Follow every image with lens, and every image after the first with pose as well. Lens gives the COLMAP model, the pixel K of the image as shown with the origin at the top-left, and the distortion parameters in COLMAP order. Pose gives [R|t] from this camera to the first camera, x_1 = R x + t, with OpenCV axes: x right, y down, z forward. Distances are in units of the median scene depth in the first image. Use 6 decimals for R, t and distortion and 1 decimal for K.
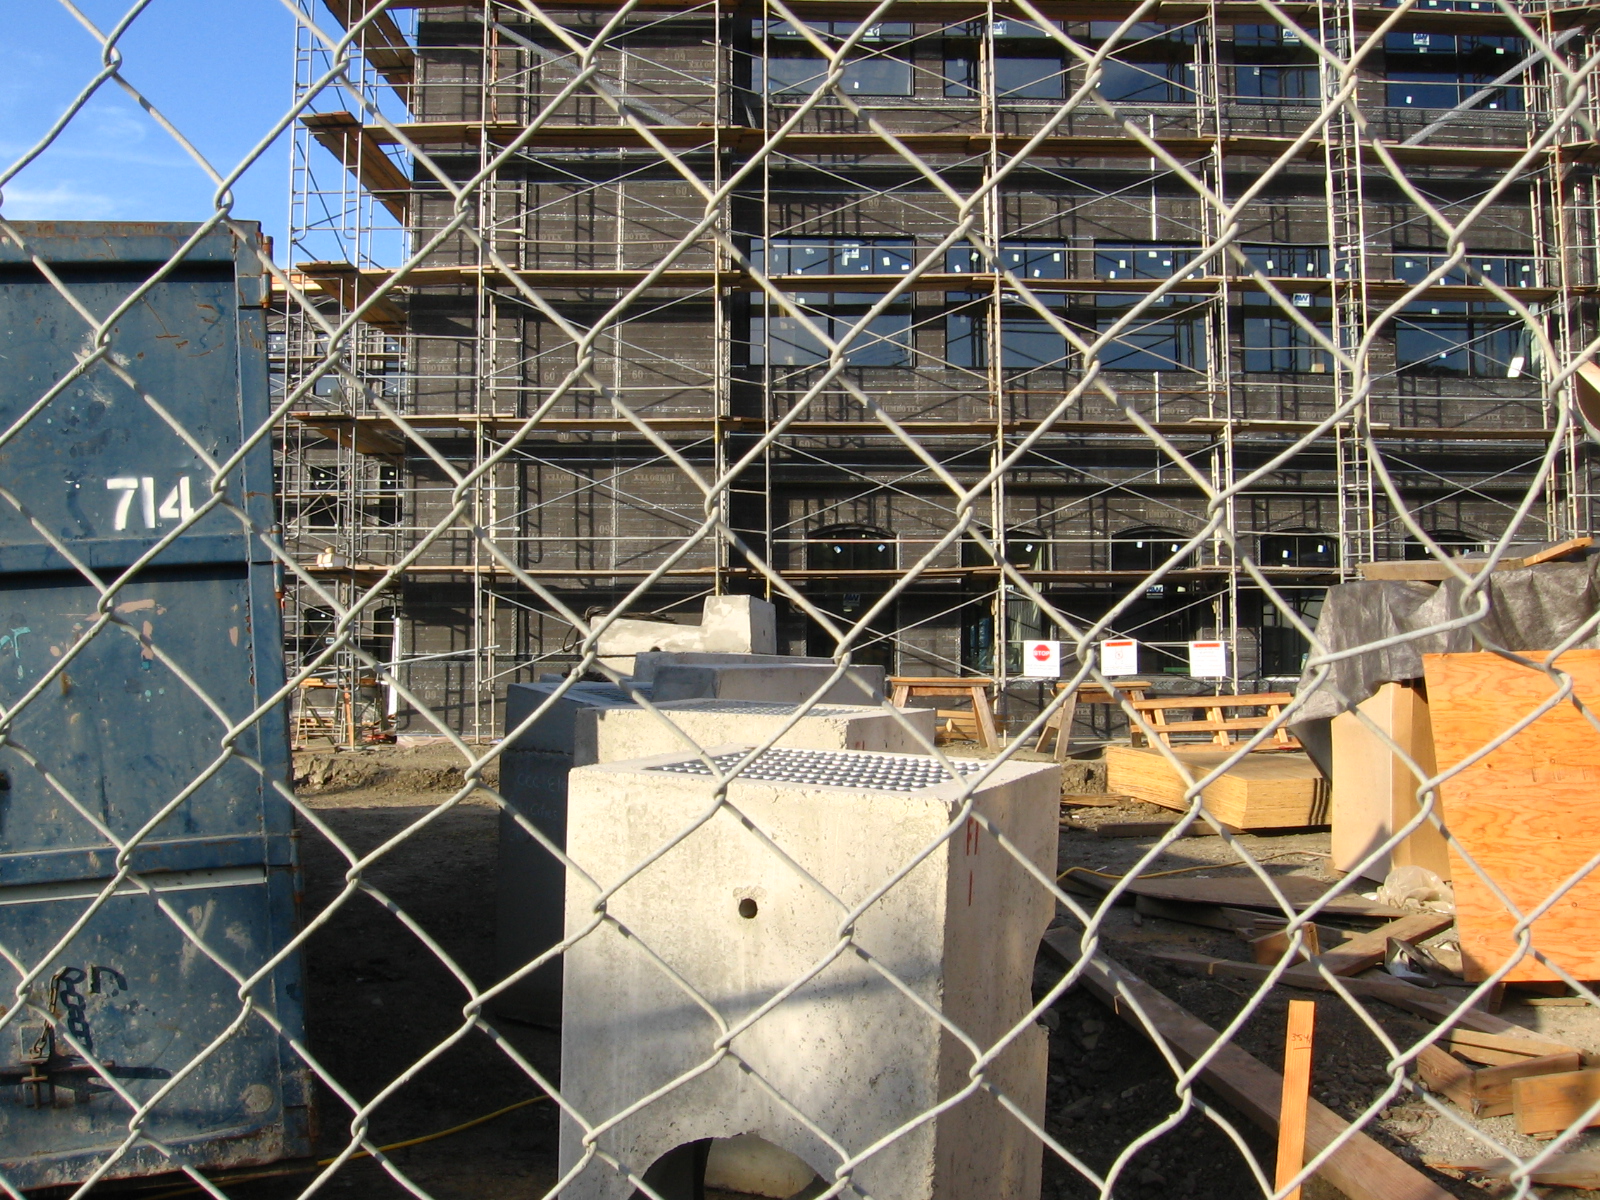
lens RADIAL K [[1660.9, 0, 794.4], [0, 1660.9, 600.0], [0, 0, 1]] dist [-0.111803, 0.000000]
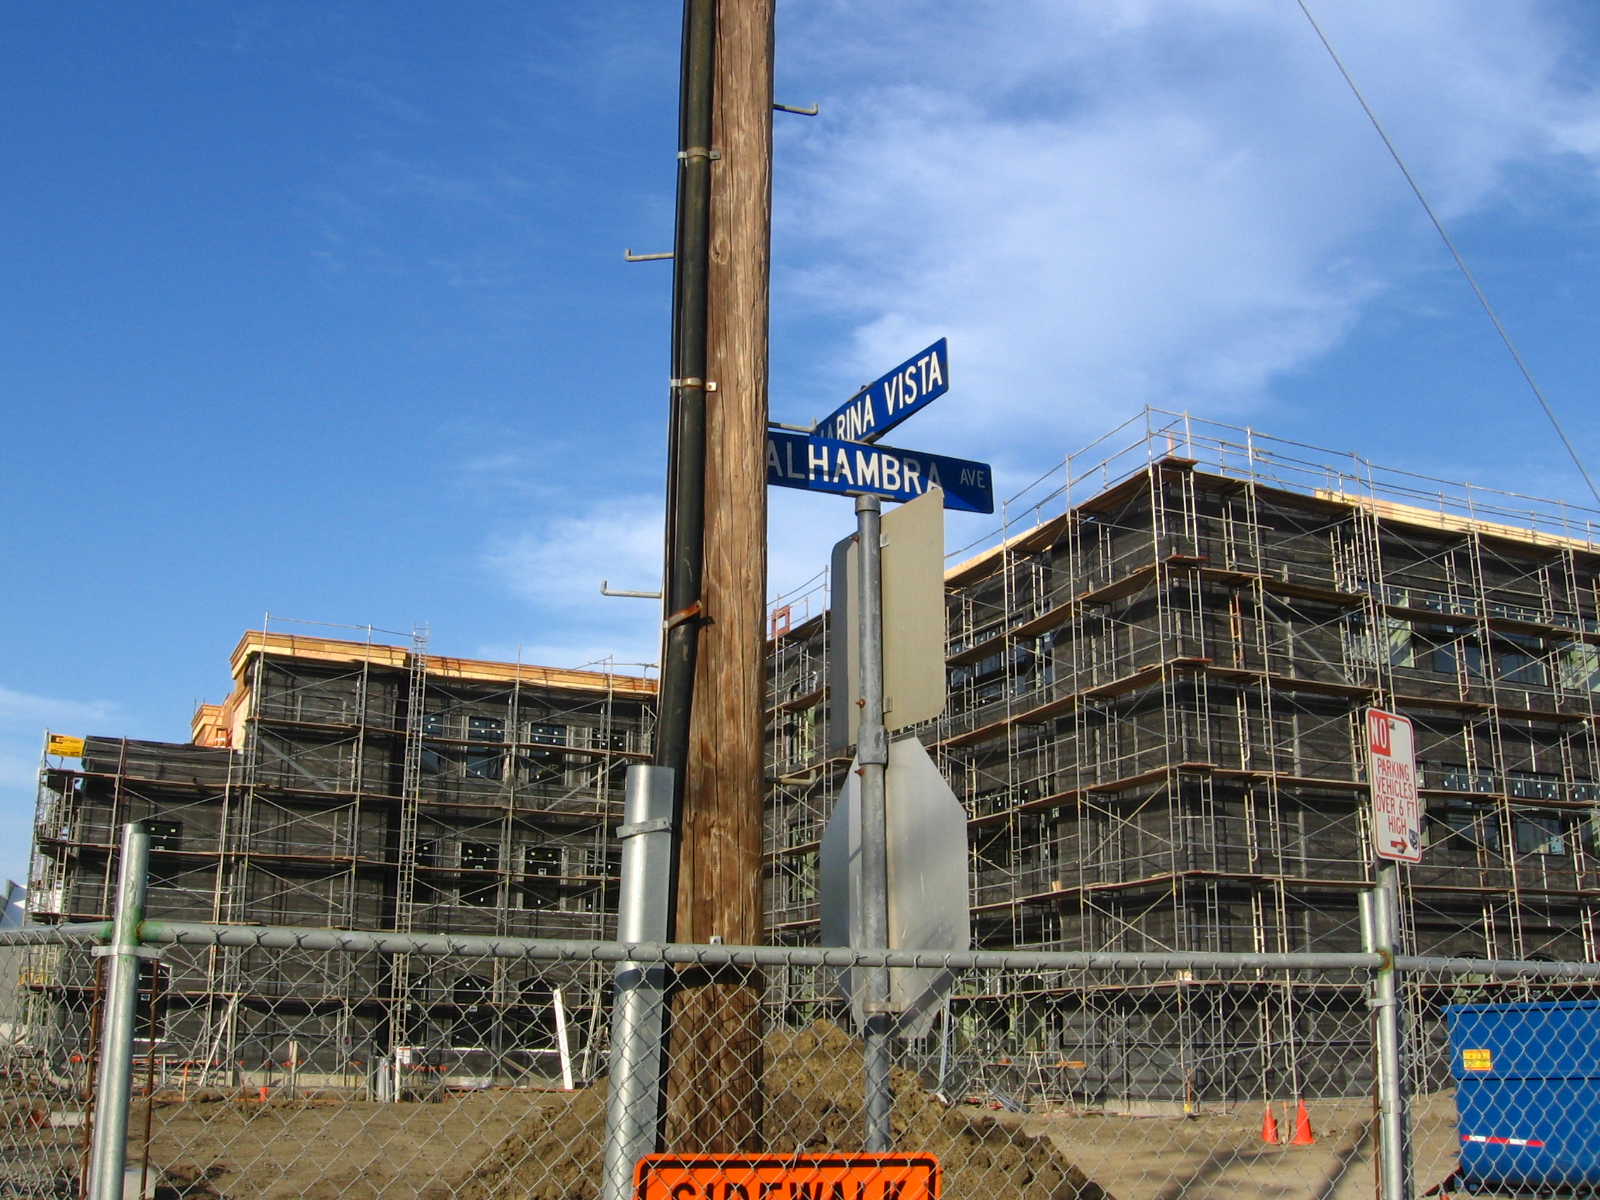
lens RADIAL K [[1660.9, 0, 790.9], [0, 1660.9, 599.6], [0, 0, 1]] dist [-0.111803, 0.000000]
pose [[0.917216, 0.107529, 0.383604, -1.071689], [-0.026397, 0.977173, -0.210797, -0.030623], [-0.397515, 0.183221, 0.899118, -0.165816]]
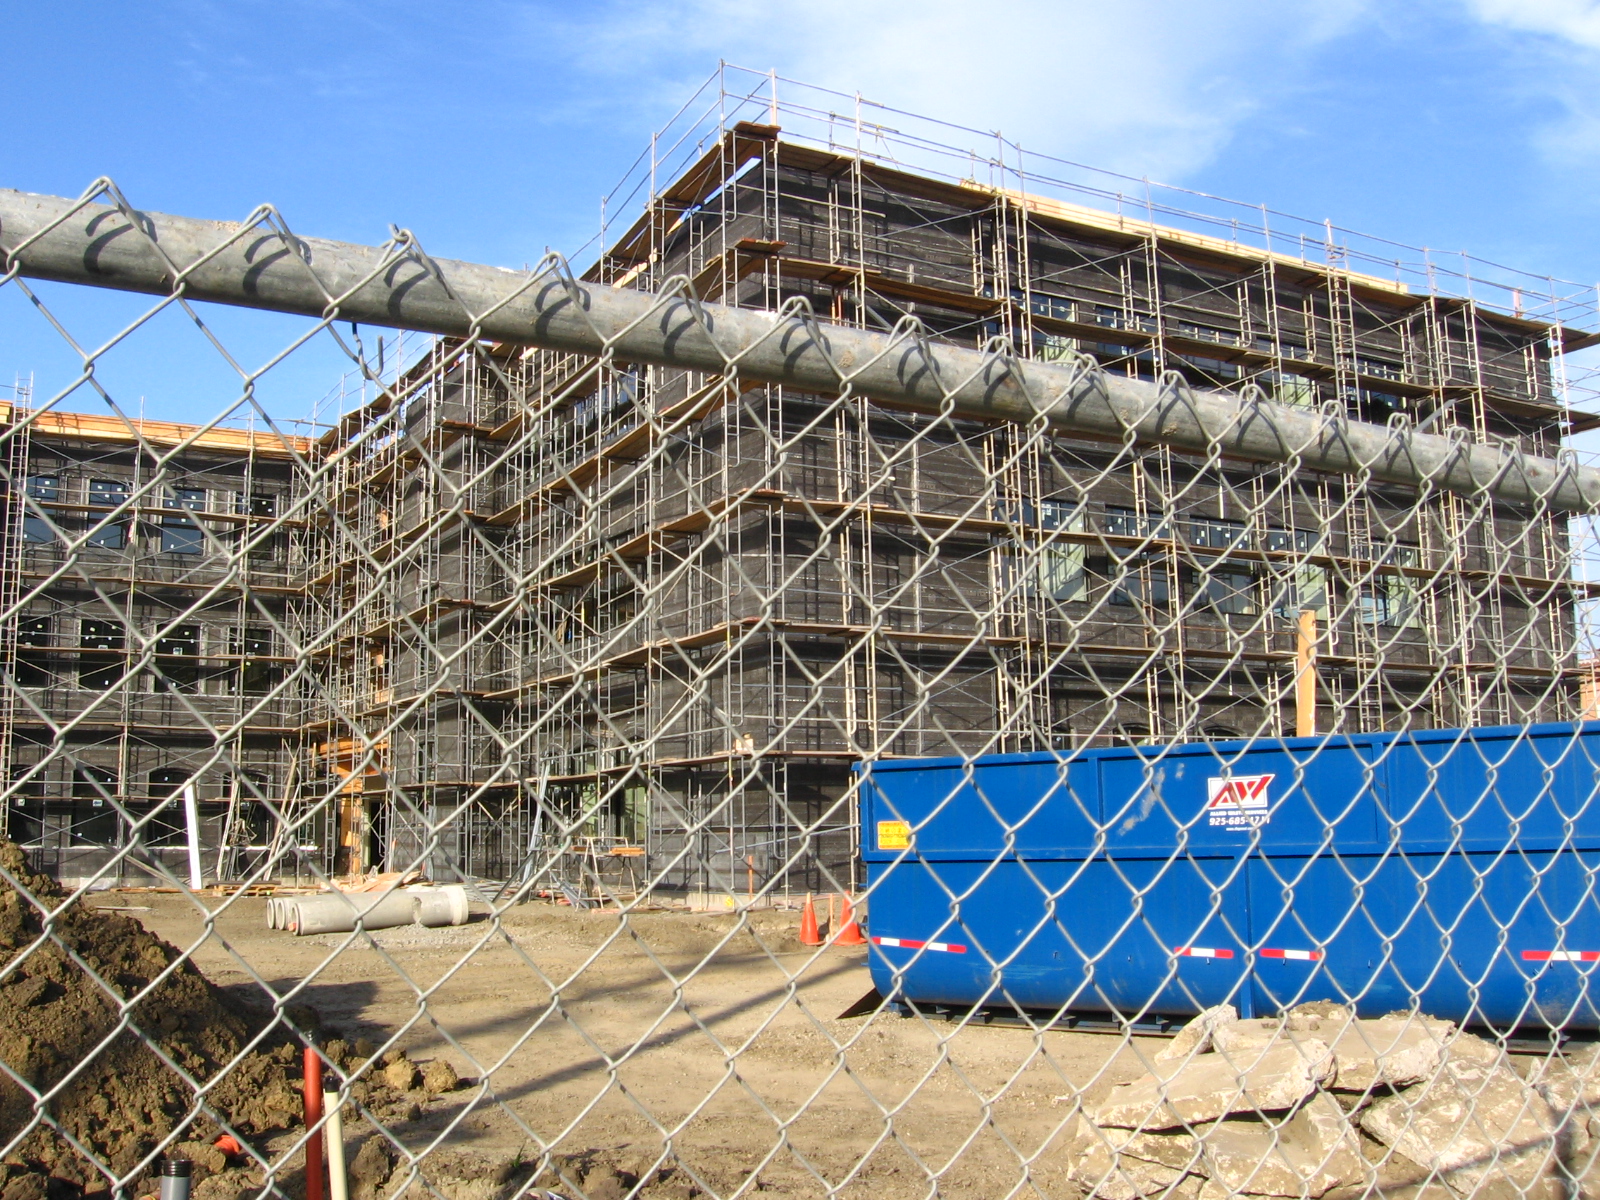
lens RADIAL K [[1660.9, 0, 795.2], [0, 1660.9, 595.9], [0, 0, 1]] dist [-0.111803, 0.000000]
pose [[0.884755, 0.055219, 0.462774, -0.742603], [-0.010375, 0.995044, -0.098896, -0.011789], [-0.465941, 0.082697, 0.880943, -0.057101]]
